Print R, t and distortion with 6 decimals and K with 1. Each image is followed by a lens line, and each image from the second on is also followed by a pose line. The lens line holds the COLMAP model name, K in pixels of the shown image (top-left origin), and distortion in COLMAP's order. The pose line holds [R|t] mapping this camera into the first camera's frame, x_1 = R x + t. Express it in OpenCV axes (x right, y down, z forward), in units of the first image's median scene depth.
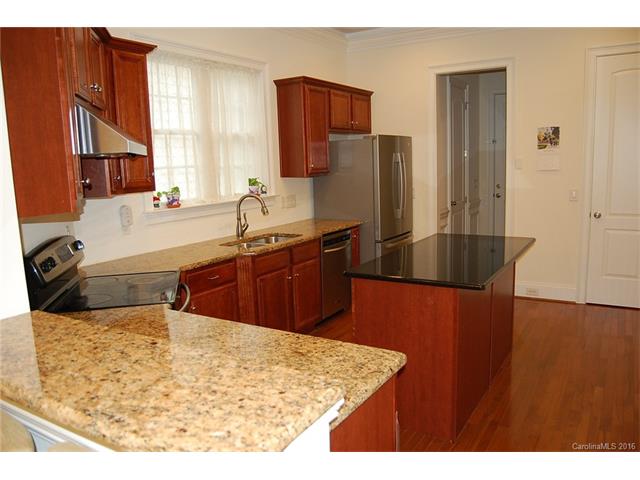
lens RADIAL K [[506.0, 0, 319.5], [0, 506.0, 238.7], [0, 0, 1]] dist [-0.083465, -0.012930]
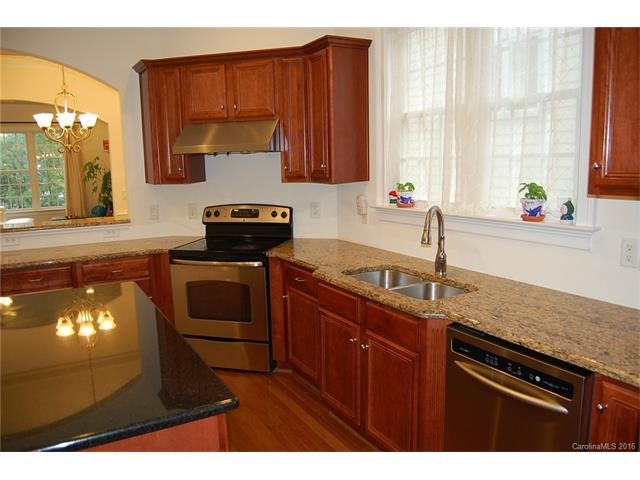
lens RADIAL K [[506.0, 0, 319.9], [0, 506.0, 236.9], [0, 0, 1]] dist [-0.083465, -0.012930]
pose [[-0.469902, 0.170205, -0.866154, 0.479912], [-0.095481, 0.965677, 0.241561, -0.195840], [0.877540, 0.196211, -0.437522, 1.225685]]
